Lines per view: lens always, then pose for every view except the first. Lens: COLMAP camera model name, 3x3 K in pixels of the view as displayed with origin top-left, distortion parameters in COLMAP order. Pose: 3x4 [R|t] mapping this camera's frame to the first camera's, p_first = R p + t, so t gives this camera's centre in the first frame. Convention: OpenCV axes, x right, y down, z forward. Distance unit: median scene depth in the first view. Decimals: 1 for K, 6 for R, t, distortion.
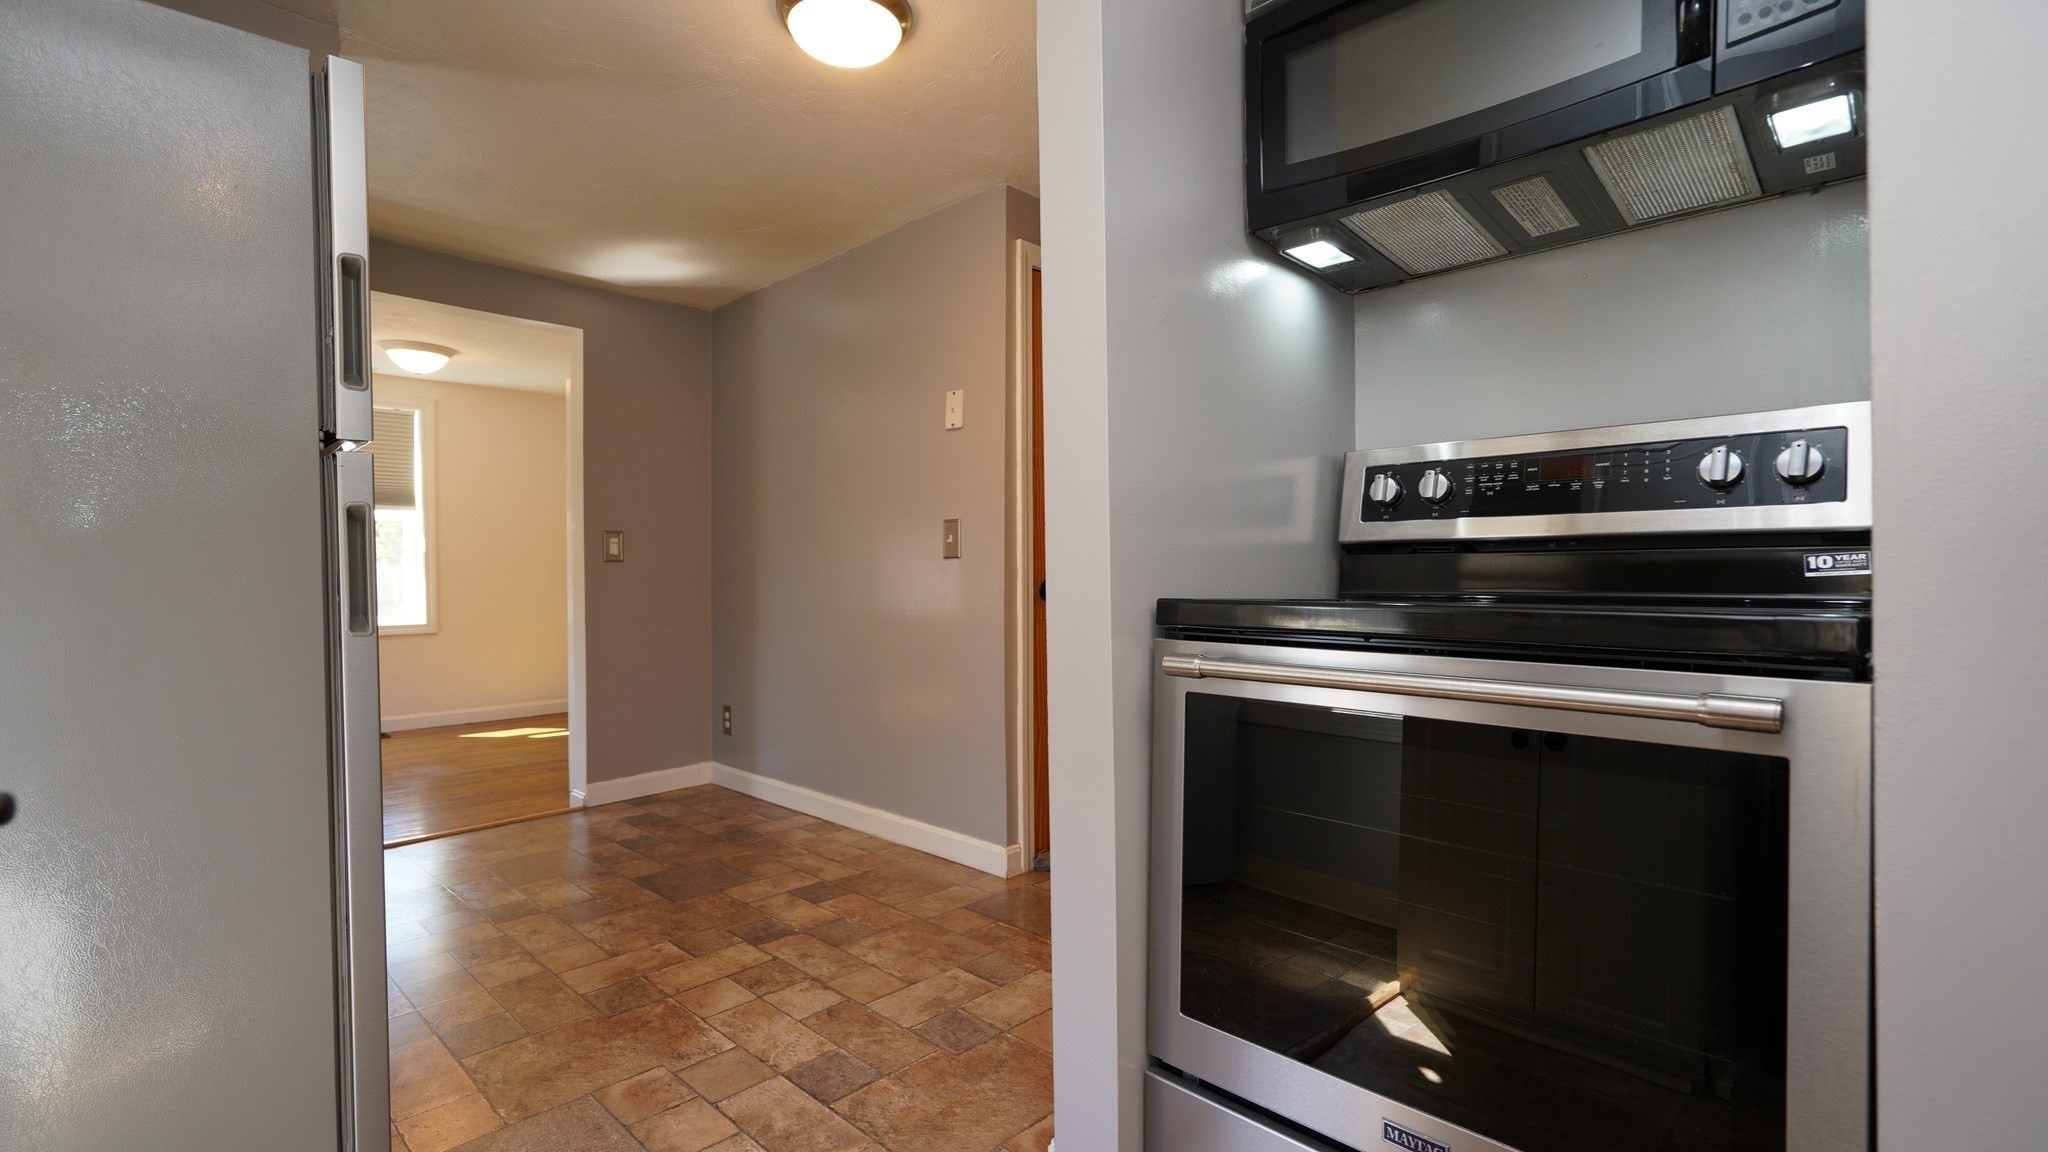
lens RADIAL K [[926.7, 0, 1027.7], [0, 926.7, 576.0], [0, 0, 1]] dist [-0.006718, 0.003971]
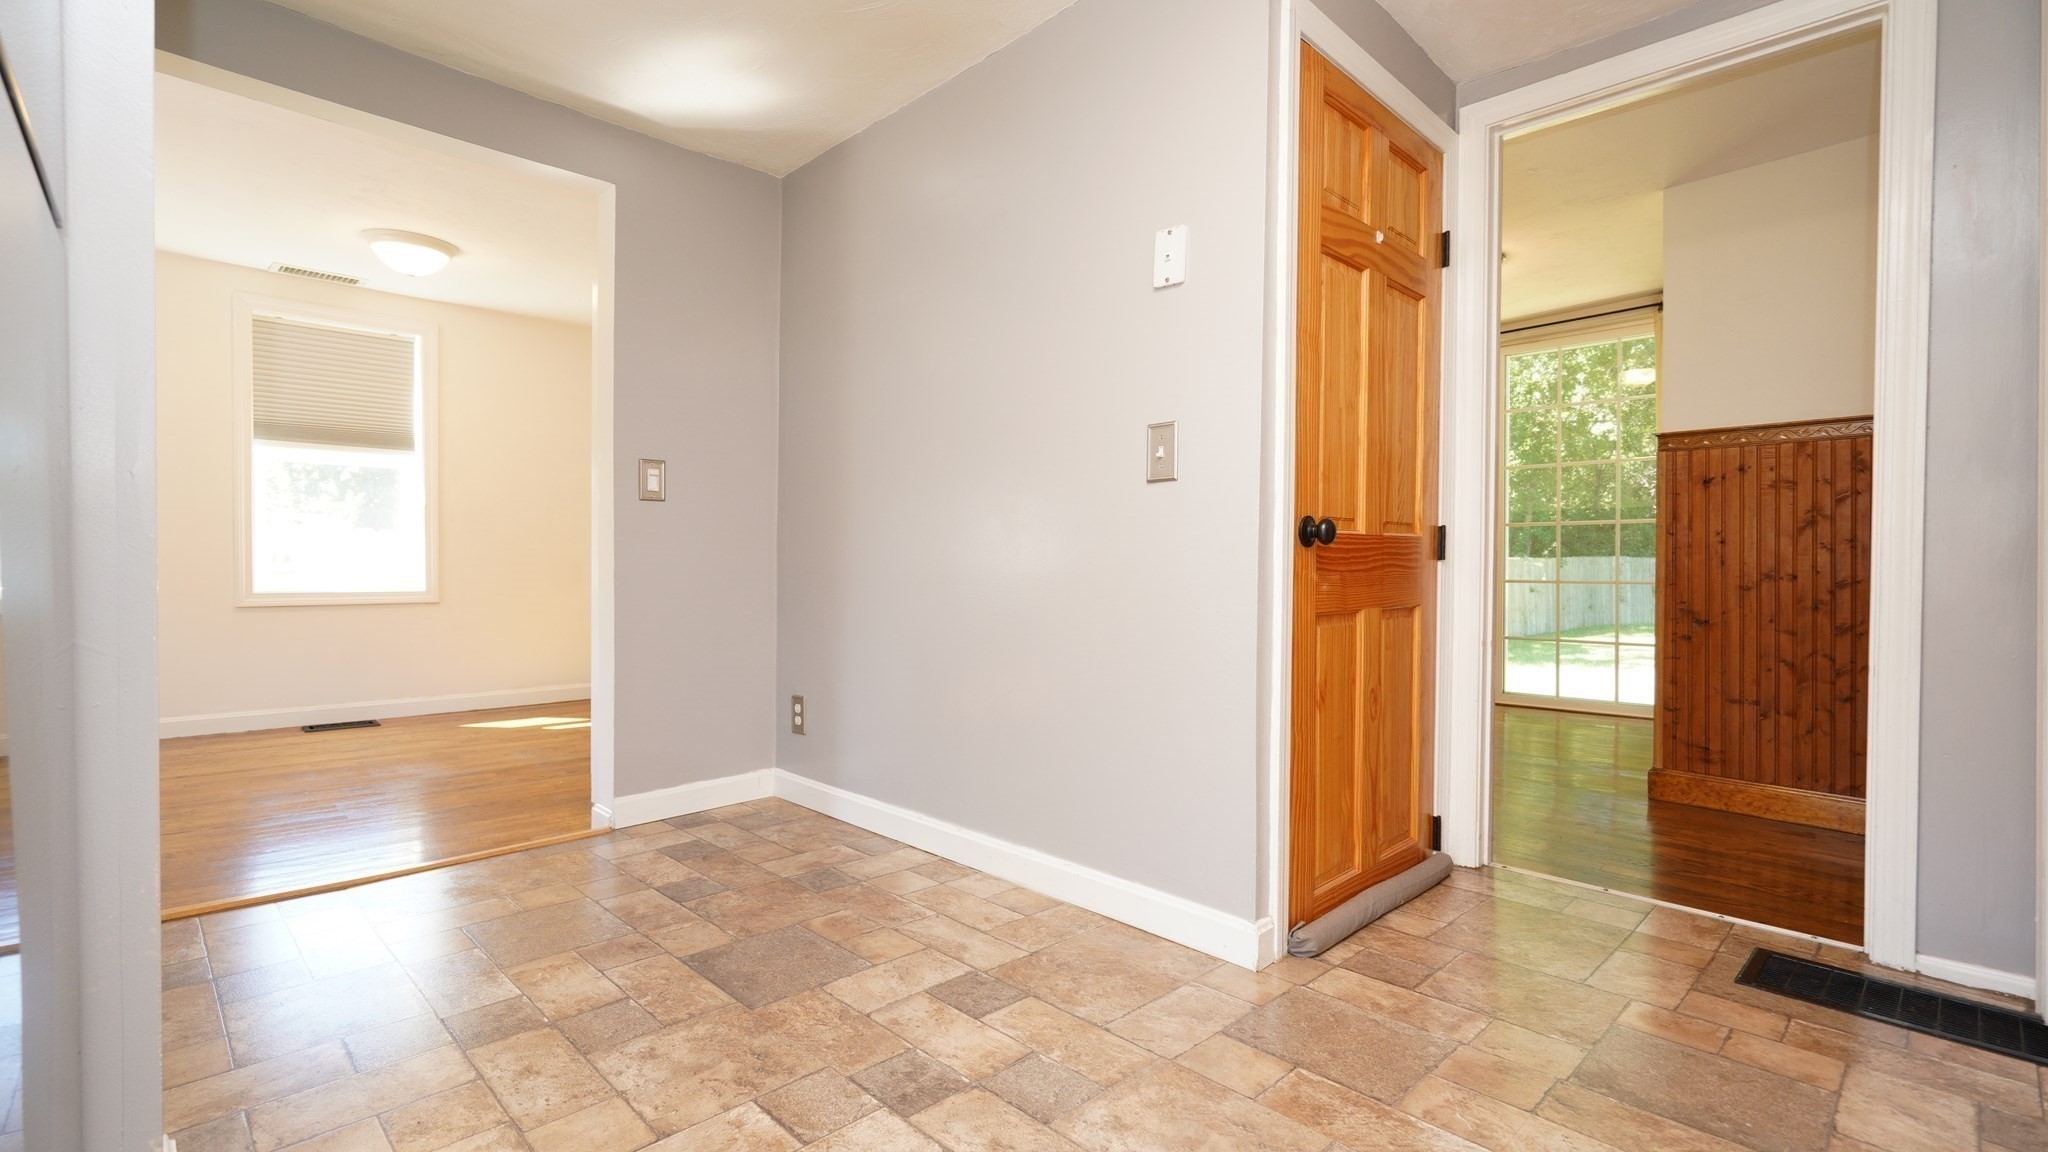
lens RADIAL K [[926.7, 0, 1027.7], [0, 926.7, 576.0], [0, 0, 1]] dist [-0.006718, 0.003971]
pose [[0.999632, 0.013616, -0.023482, -0.169176], [-0.013398, 0.999866, 0.009389, 0.045773], [0.023607, -0.009071, 0.999680, 0.348369]]
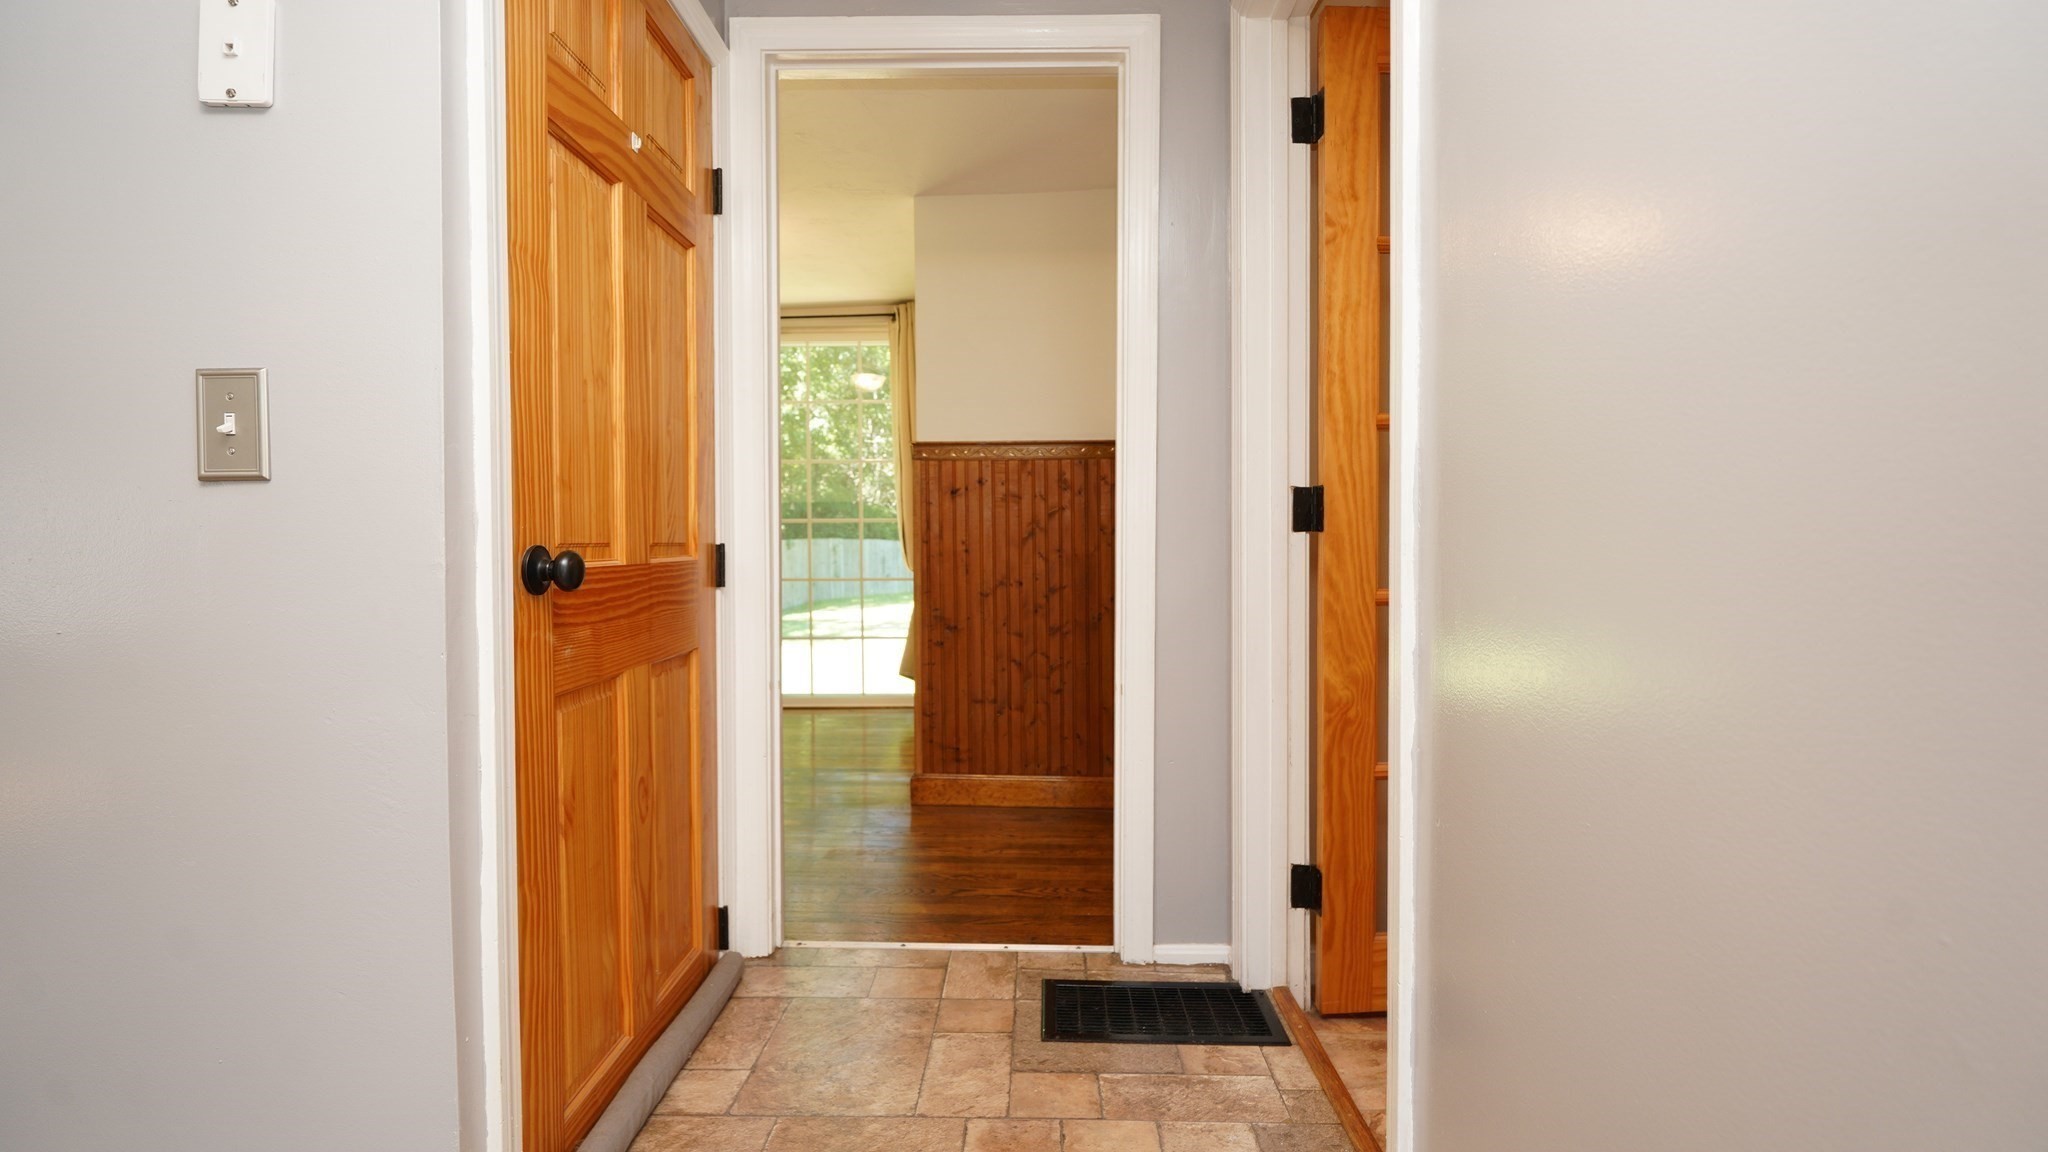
lens RADIAL K [[926.7, 0, 1027.7], [0, 926.7, 576.0], [0, 0, 1]] dist [-0.006718, 0.003971]
pose [[0.726522, -0.017001, 0.686932, -0.109191], [-0.001780, 0.999644, 0.026623, 0.006927], [-0.687141, -0.020565, 0.726233, 0.566980]]
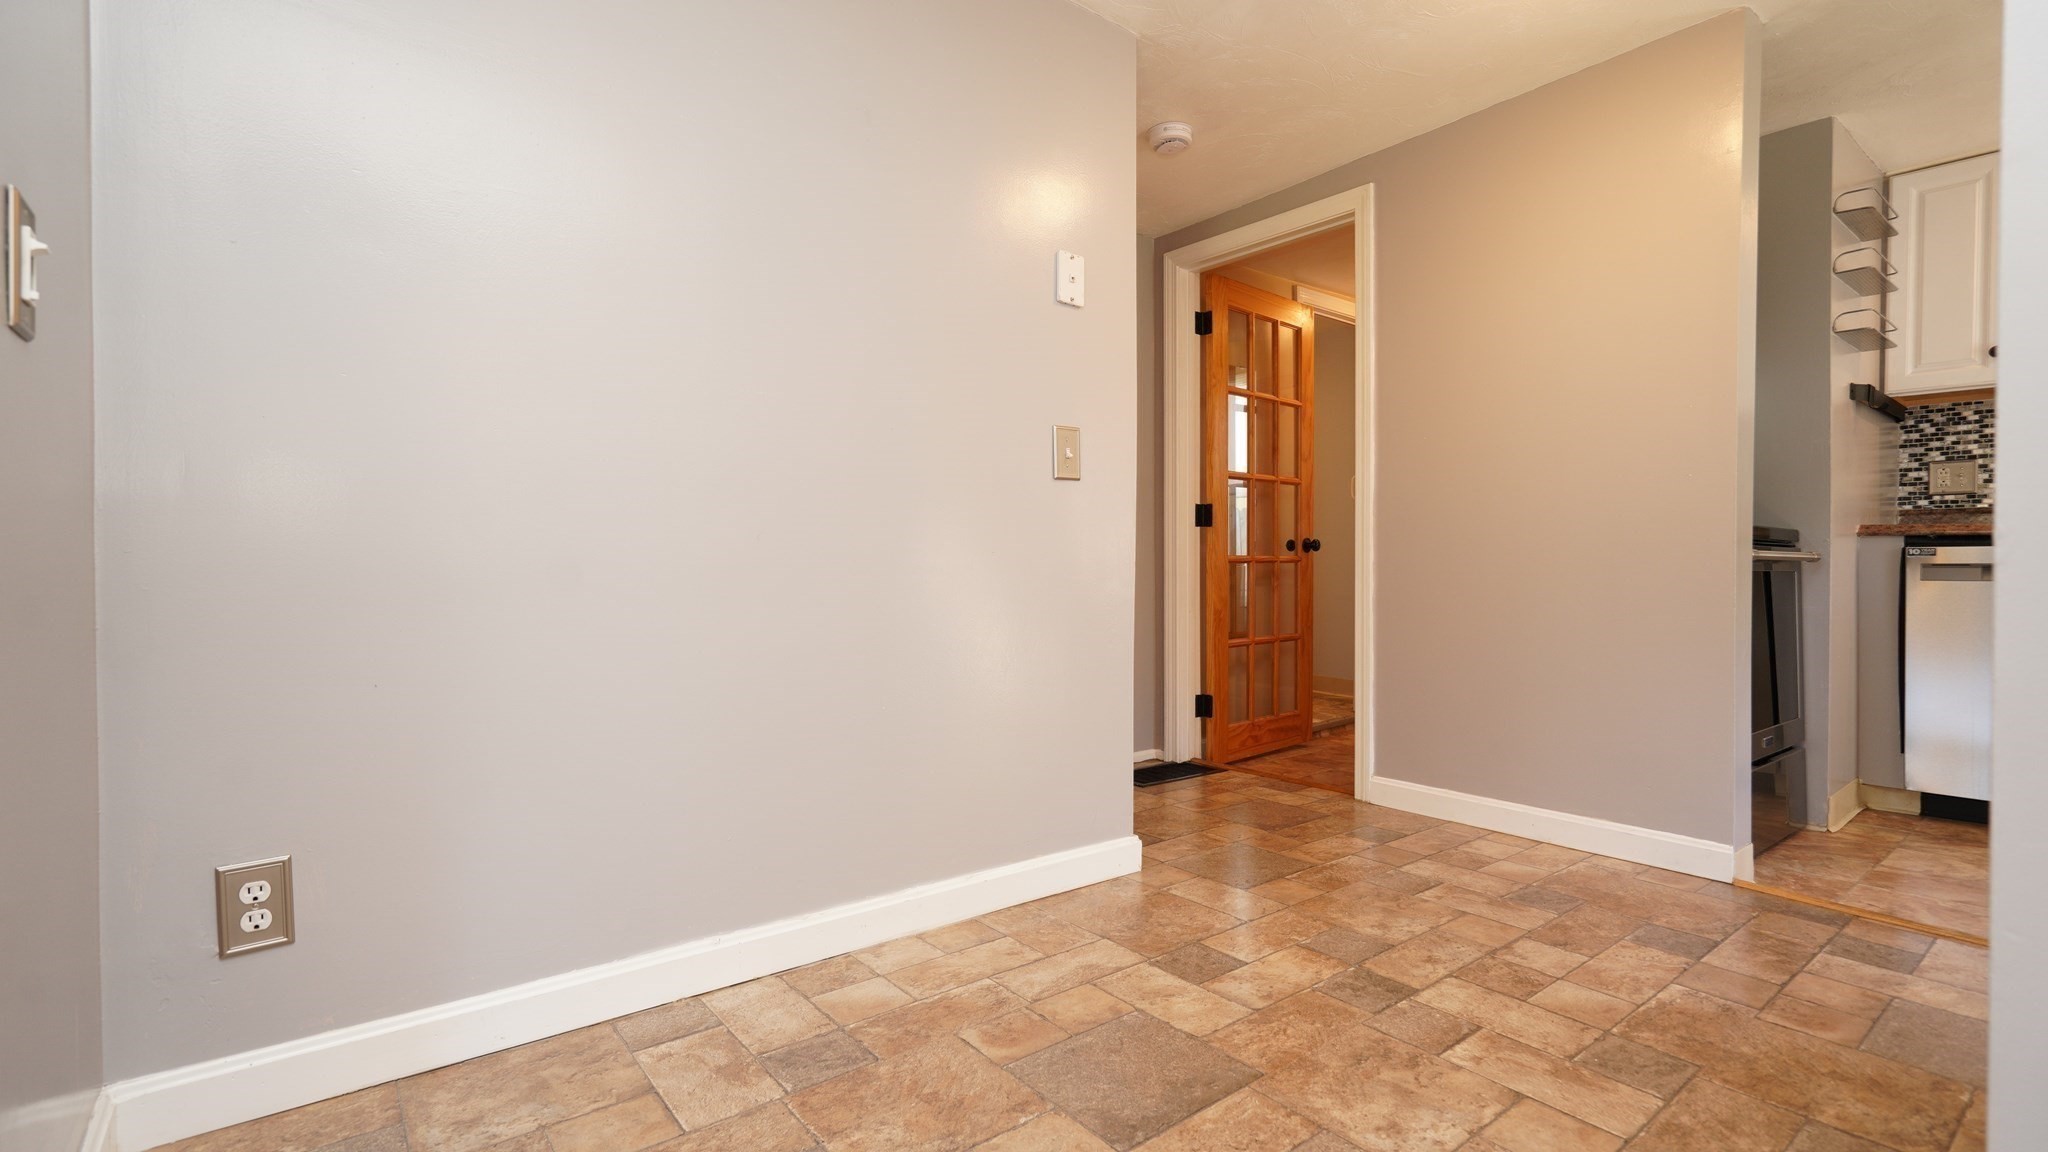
lens RADIAL K [[926.7, 0, 1027.7], [0, 926.7, 576.0], [0, 0, 1]] dist [-0.006718, 0.003971]
pose [[0.133115, -0.002822, 0.991097, -0.854831], [0.002000, 0.999995, 0.002579, 0.057936], [-0.991099, 0.001639, 0.133120, 0.978597]]
